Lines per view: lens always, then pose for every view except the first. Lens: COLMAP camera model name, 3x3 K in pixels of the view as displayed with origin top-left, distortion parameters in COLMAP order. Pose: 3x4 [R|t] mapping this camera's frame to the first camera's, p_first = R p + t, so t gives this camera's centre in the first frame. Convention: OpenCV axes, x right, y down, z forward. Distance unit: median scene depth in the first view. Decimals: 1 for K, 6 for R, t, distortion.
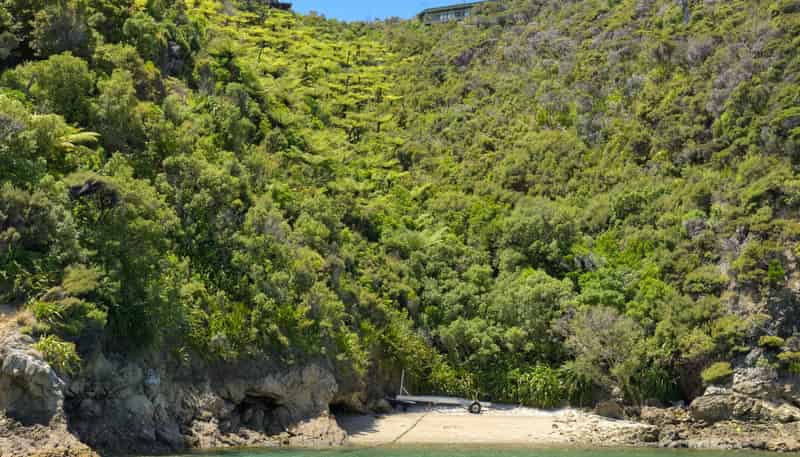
lens RADIAL K [[1229.8, 0, 422.6], [0, 1229.8, 241.5], [0, 0, 1]] dist [0.017189, 0.000000]
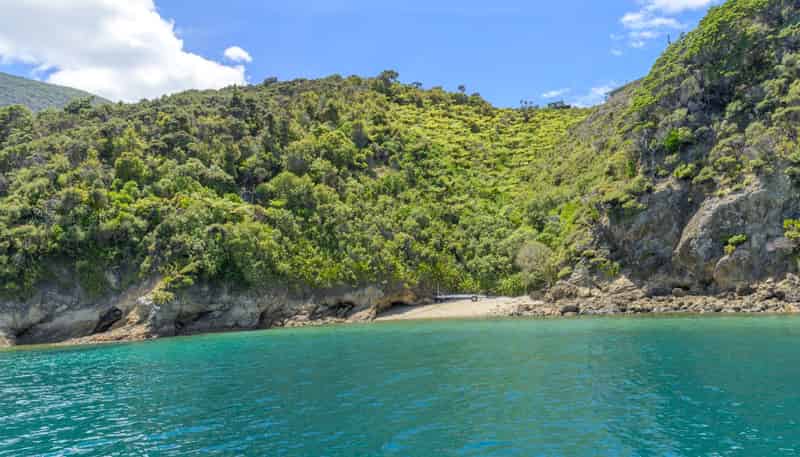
lens RADIAL K [[537.1, 0, 397.9], [0, 537.1, 243.7], [0, 0, 1]] dist [-0.001006, 0.003248]
pose [[0.822899, -0.120723, -0.555215, 0.451396], [0.139332, 0.990207, -0.008799, 0.032826], [0.550840, -0.070119, 0.831660, 0.179951]]
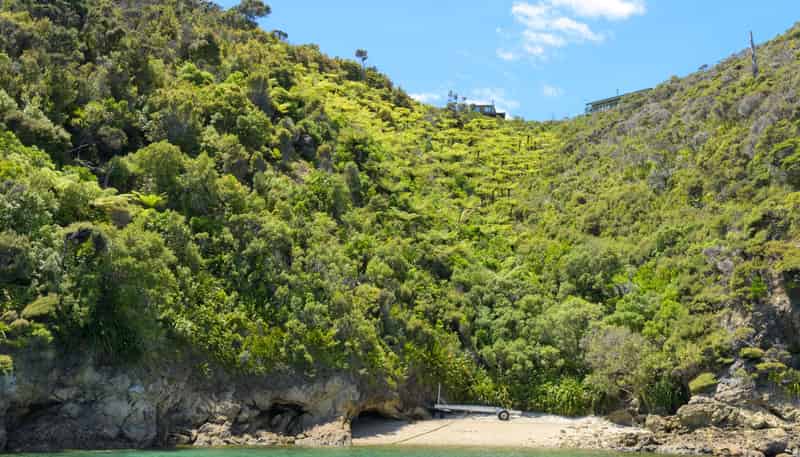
lens RADIAL K [[903.0, 0, 403.9], [0, 903.0, 234.3], [0, 0, 1]] dist [0.010722, 0.000000]
pose [[0.956583, -0.054183, -0.286379, 0.206673], [0.034021, 0.996609, -0.074917, 0.024832], [0.289467, 0.061921, 0.955183, 0.142769]]
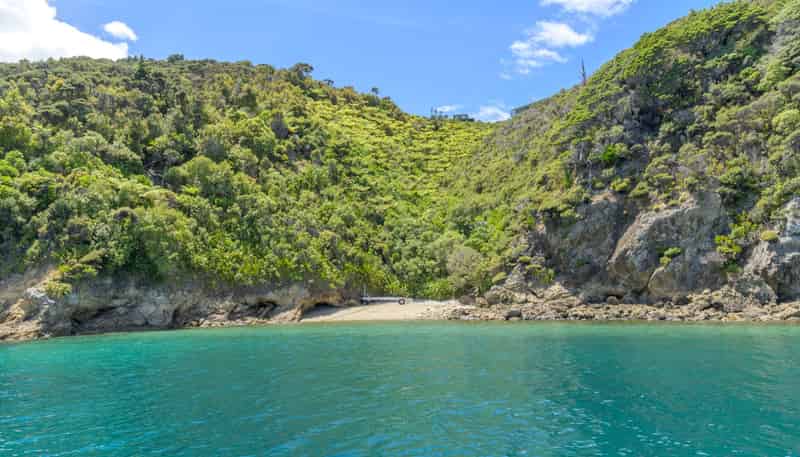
lens RADIAL K [[537.1, 0, 402.1], [0, 537.1, 243.4], [0, 0, 1]] dist [-0.001006, 0.003248]
pose [[0.925173, -0.080009, -0.371017, 0.379445], [0.089466, 0.995955, 0.008320, 0.031965], [0.368850, -0.040891, 0.928589, 0.181275]]
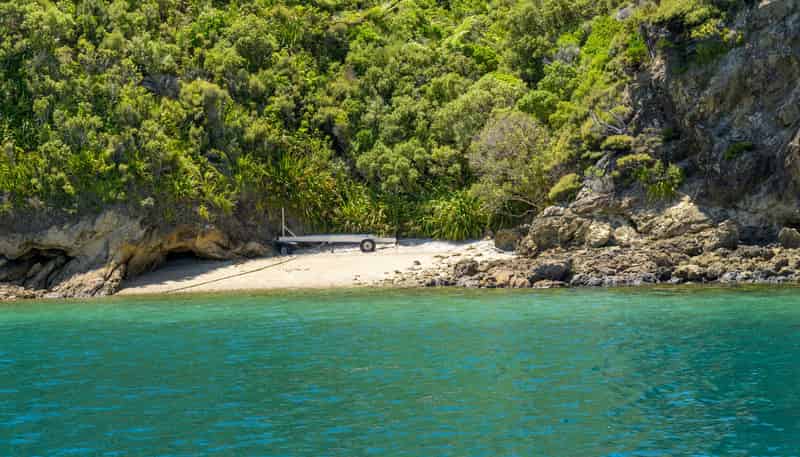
lens RADIAL K [[1367.7, 0, 404.0], [0, 1367.7, 259.0], [0, 0, 1]] dist [0.011573, 0.000000]
pose [[0.877775, -0.046472, -0.476813, 0.522962], [0.116128, 0.986240, 0.117660, 0.034281], [0.464785, -0.158651, 0.871094, 0.172238]]
